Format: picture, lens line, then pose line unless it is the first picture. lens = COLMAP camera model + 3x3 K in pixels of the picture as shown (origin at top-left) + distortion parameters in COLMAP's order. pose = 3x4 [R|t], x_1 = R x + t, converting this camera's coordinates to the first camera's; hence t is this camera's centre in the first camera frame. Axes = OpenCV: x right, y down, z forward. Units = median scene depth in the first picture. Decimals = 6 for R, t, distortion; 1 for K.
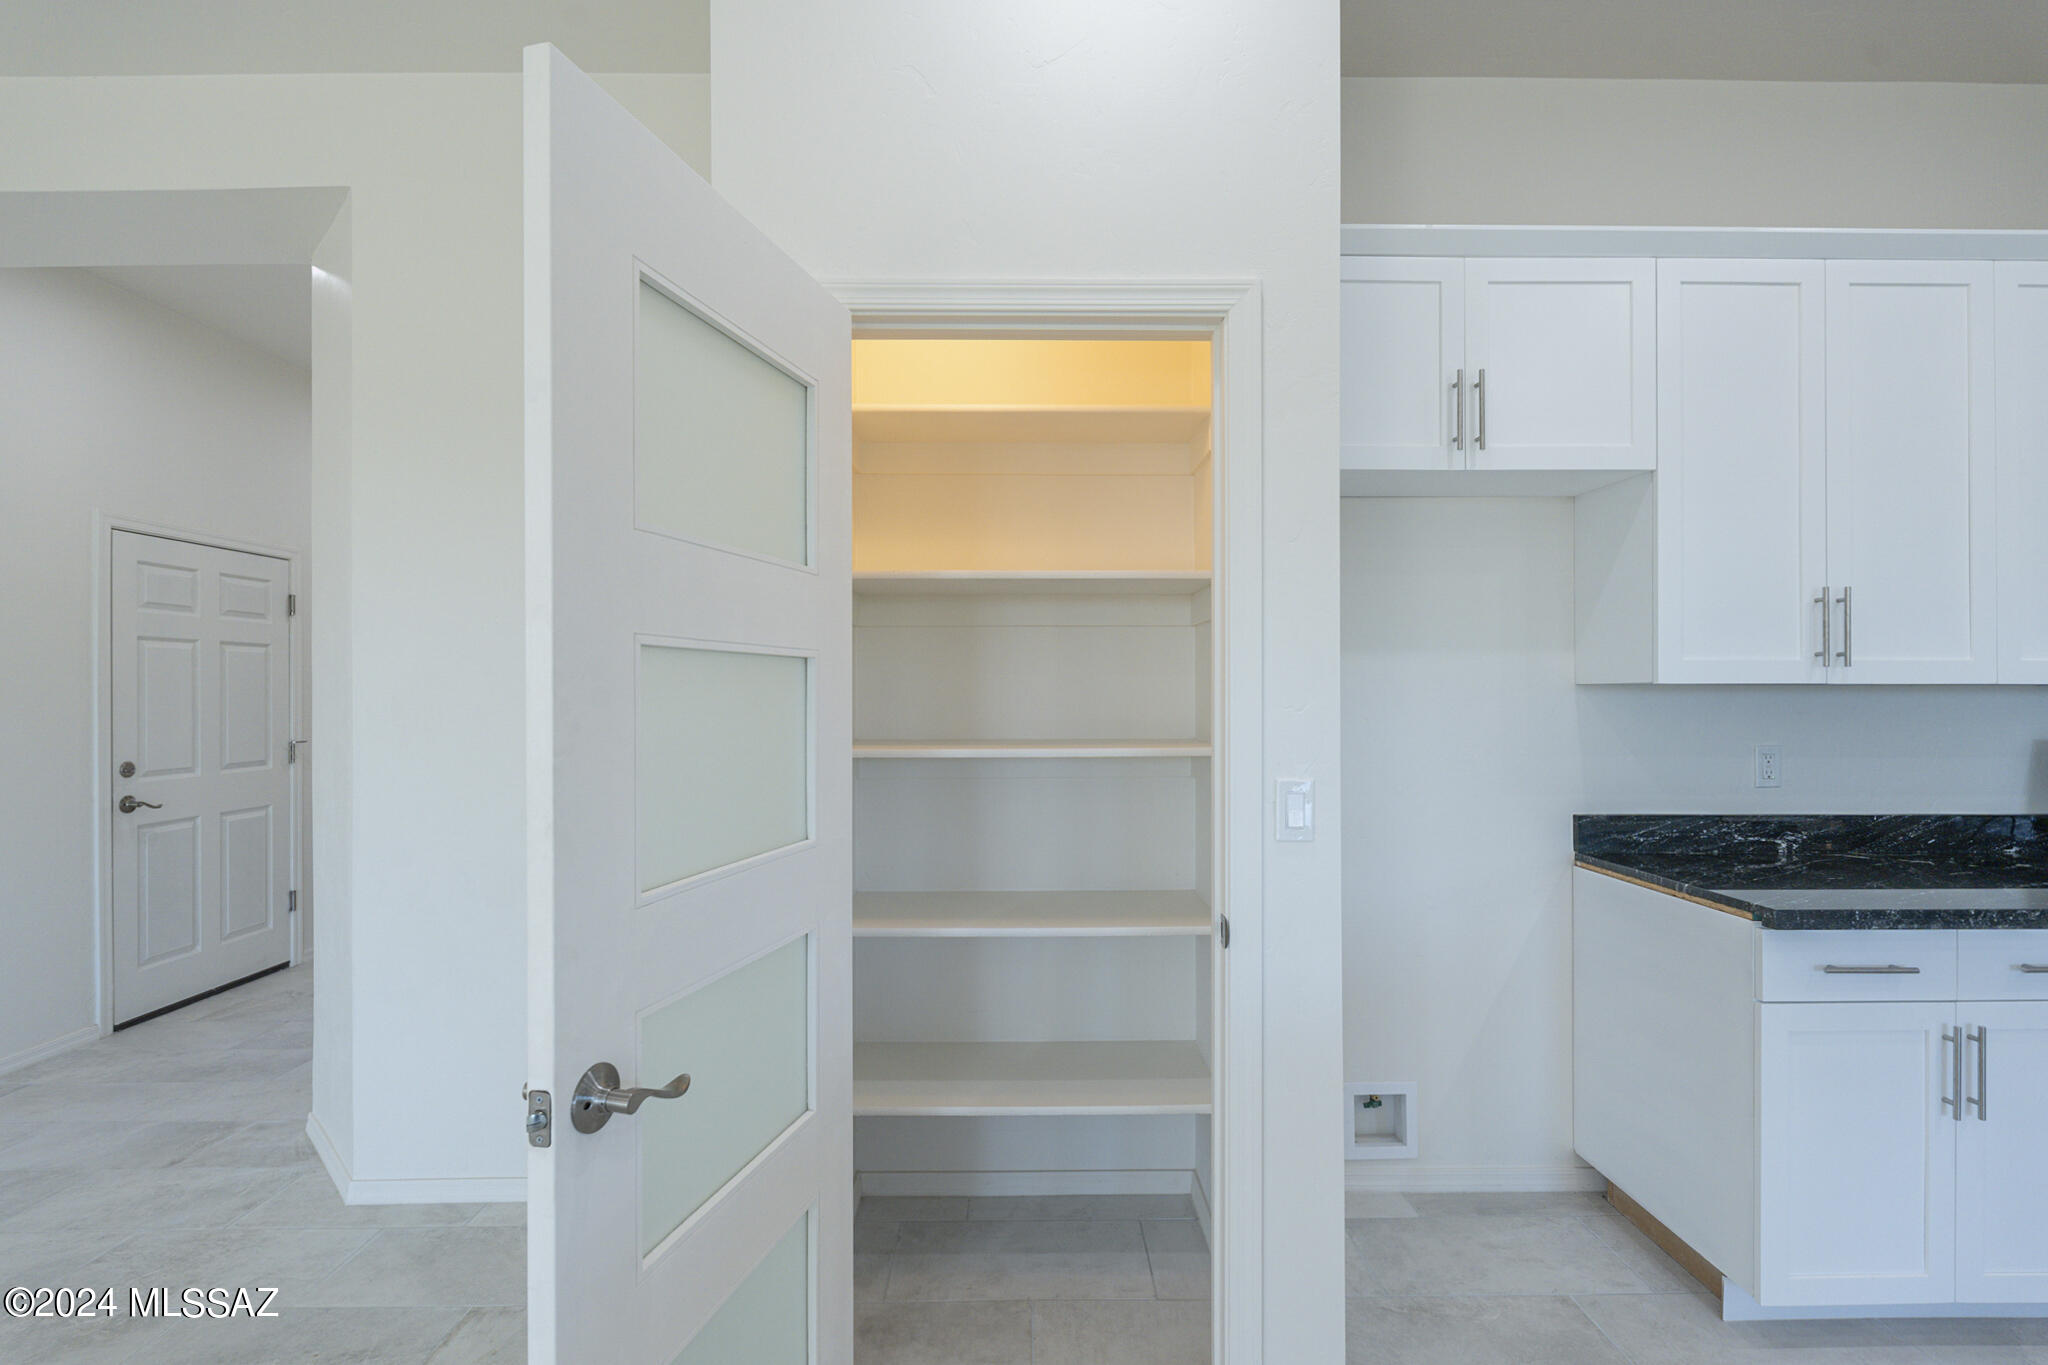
lens RADIAL K [[929.3, 0, 1024.9], [0, 929.3, 690.1], [0, 0, 1]] dist [-0.000064, 0.000003]
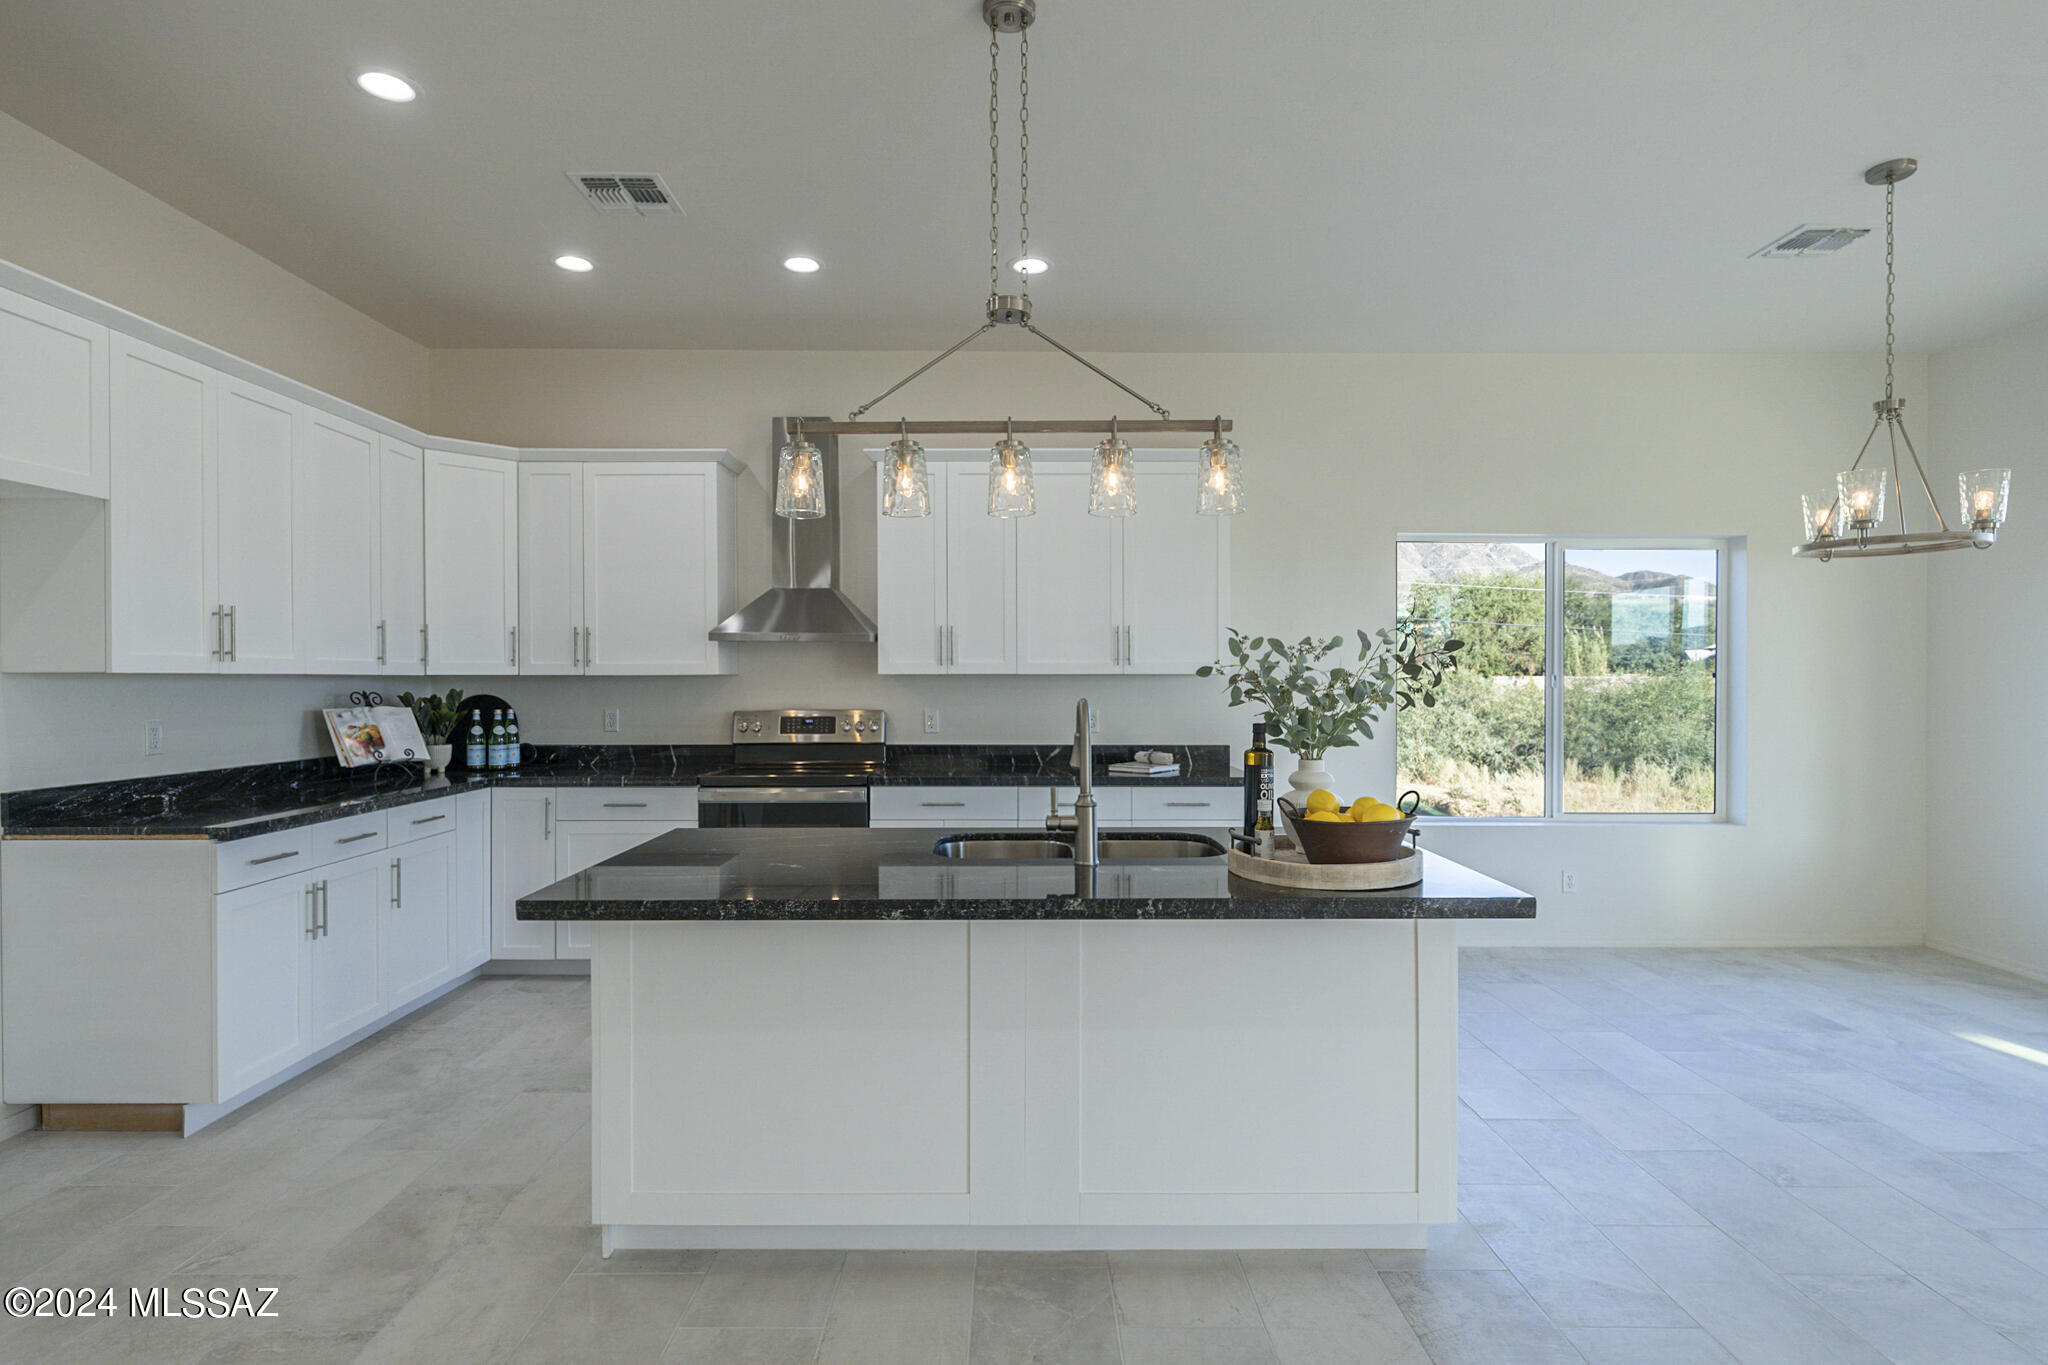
lens RADIAL K [[1022.5, 0, 1022.9], [0, 1022.5, 687.3], [0, 0, 1]] dist [-0.001922, 0.000394]
pose [[0.009236, -0.008695, 0.999920, -0.673604], [-0.001406, 0.999961, 0.008709, -0.001309], [-0.999956, -0.001487, 0.009223, -0.229272]]
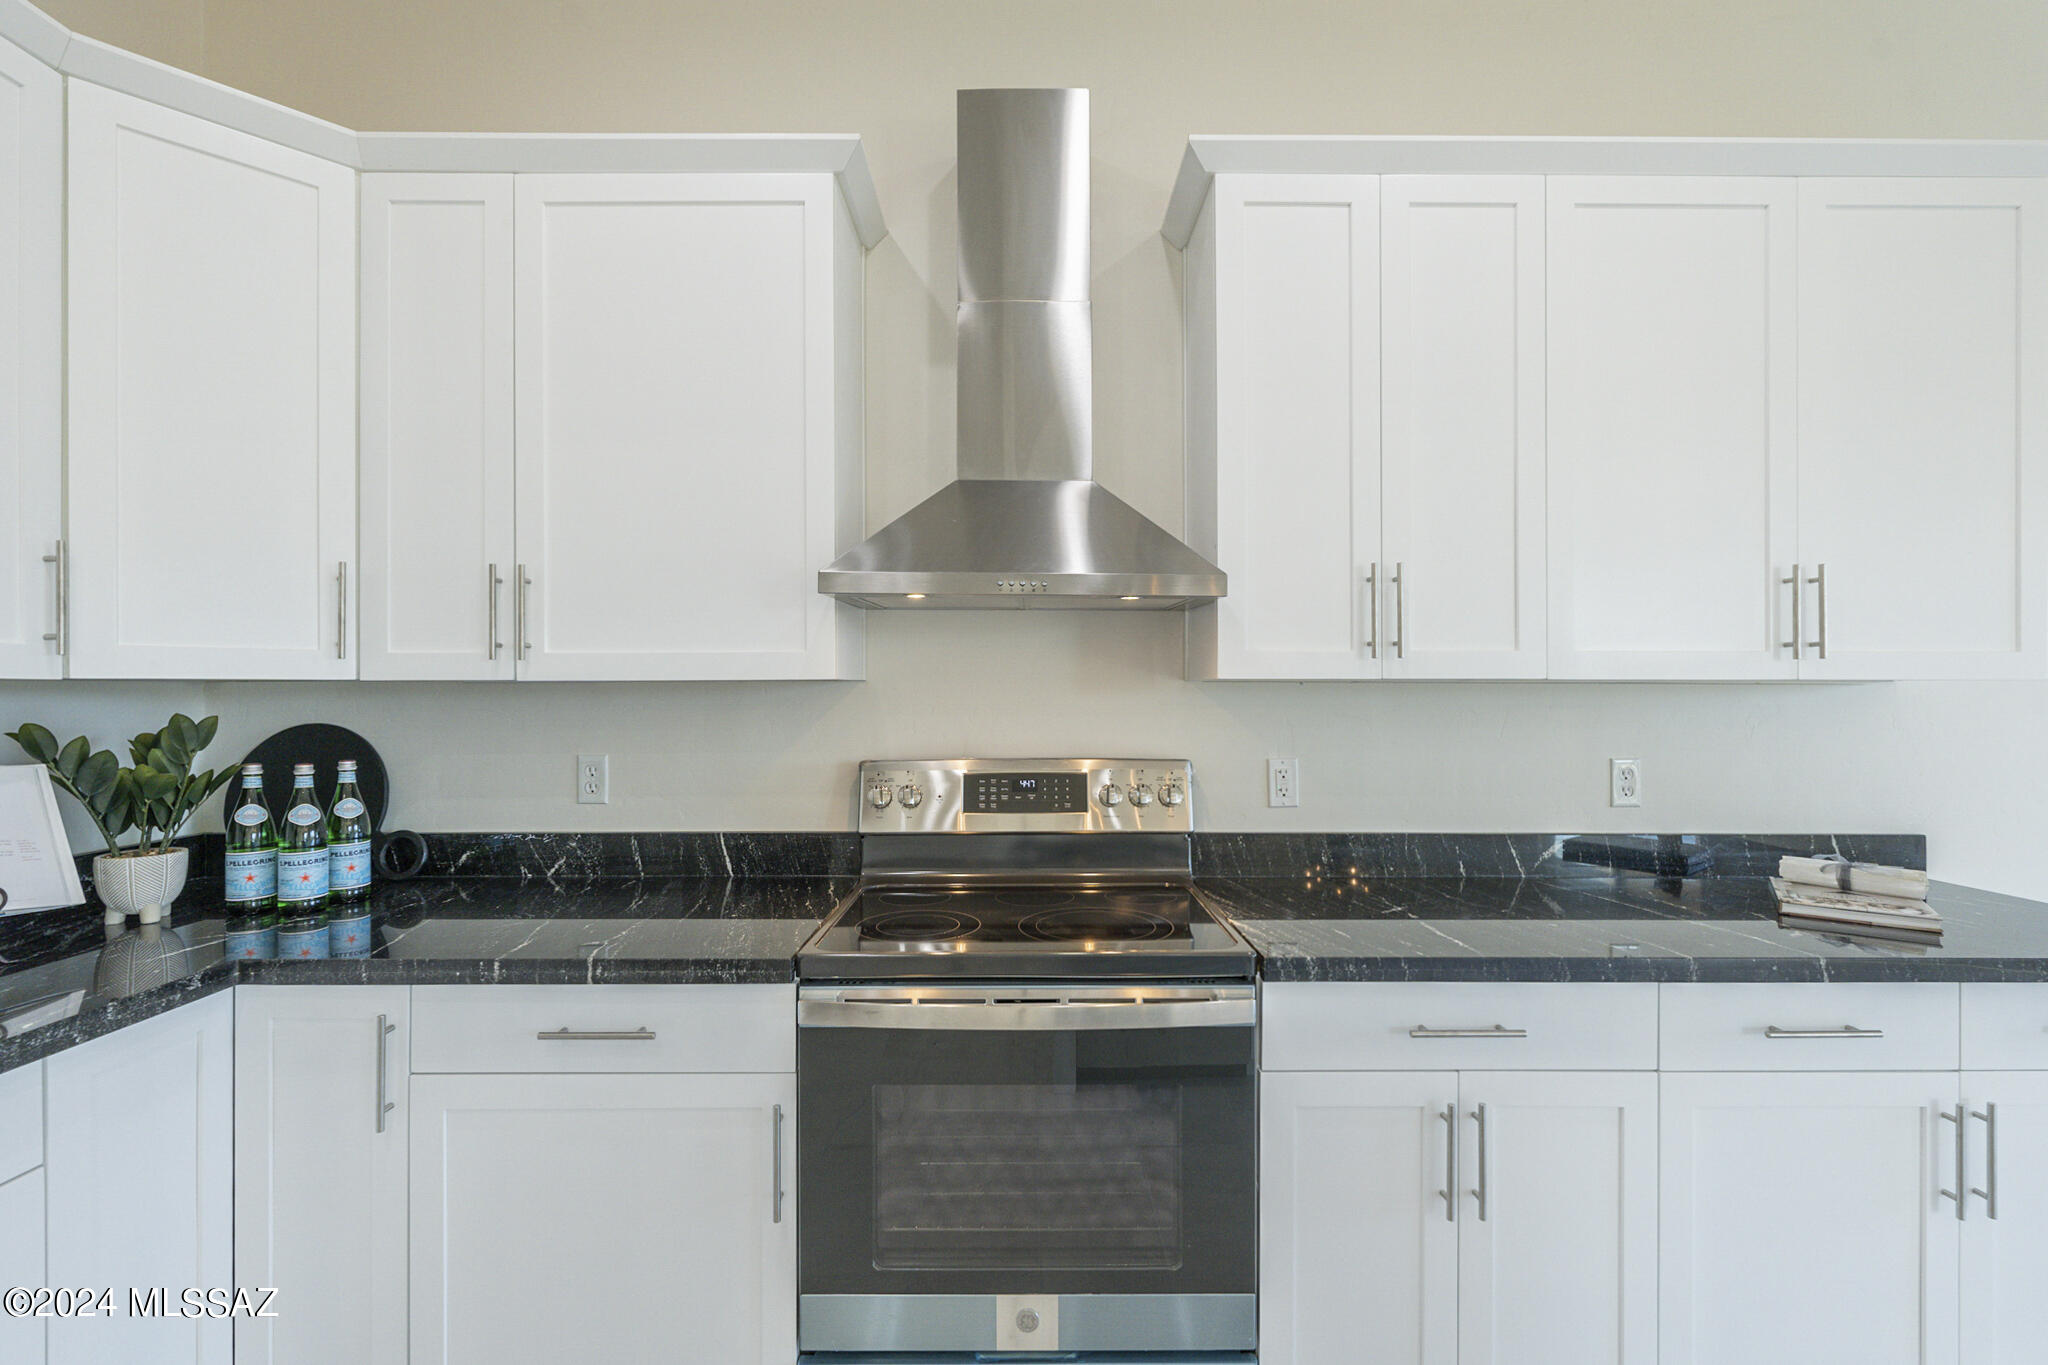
lens RADIAL K [[890.9, 0, 1025.7], [0, 890.9, 693.1], [0, 0, 1]] dist [-0.002948, 0.000062]
pose [[0.009530, -0.001873, 0.999953, 0.734586], [-0.002053, 0.999996, 0.001892, 0.001673], [-0.999952, -0.002071, 0.009526, 0.272671]]
